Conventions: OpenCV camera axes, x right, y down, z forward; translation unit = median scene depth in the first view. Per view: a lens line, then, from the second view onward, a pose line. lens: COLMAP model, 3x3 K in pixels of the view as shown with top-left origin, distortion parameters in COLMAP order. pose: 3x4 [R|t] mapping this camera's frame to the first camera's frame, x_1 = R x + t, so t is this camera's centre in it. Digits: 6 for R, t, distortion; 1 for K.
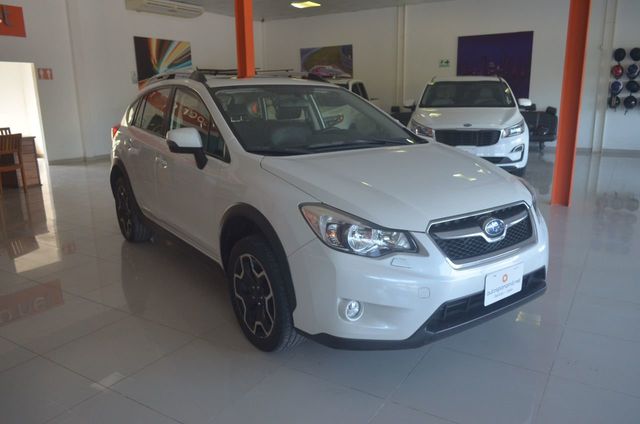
lens RADIAL K [[487.1, 0, 320.6], [0, 487.1, 210.7], [0, 0, 1]] dist [-0.028199, 0.008330]
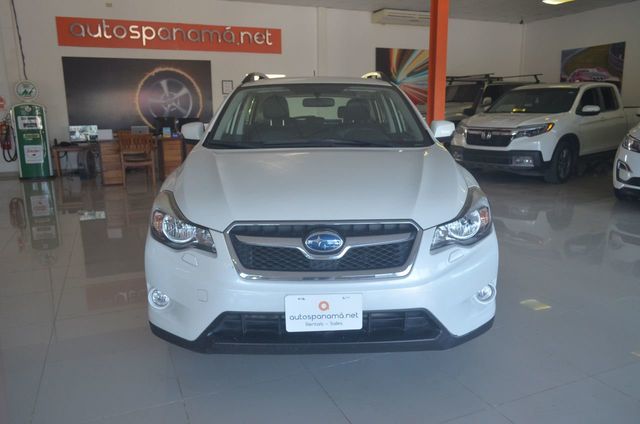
lens RADIAL K [[487.1, 0, 321.1], [0, 487.1, 210.9], [0, 0, 1]] dist [-0.028199, 0.008330]
pose [[0.825618, 0.116123, -0.552151, 0.146643], [-0.127262, 0.991701, 0.018273, -0.006100], [0.549690, 0.055181, 0.833544, 0.055813]]
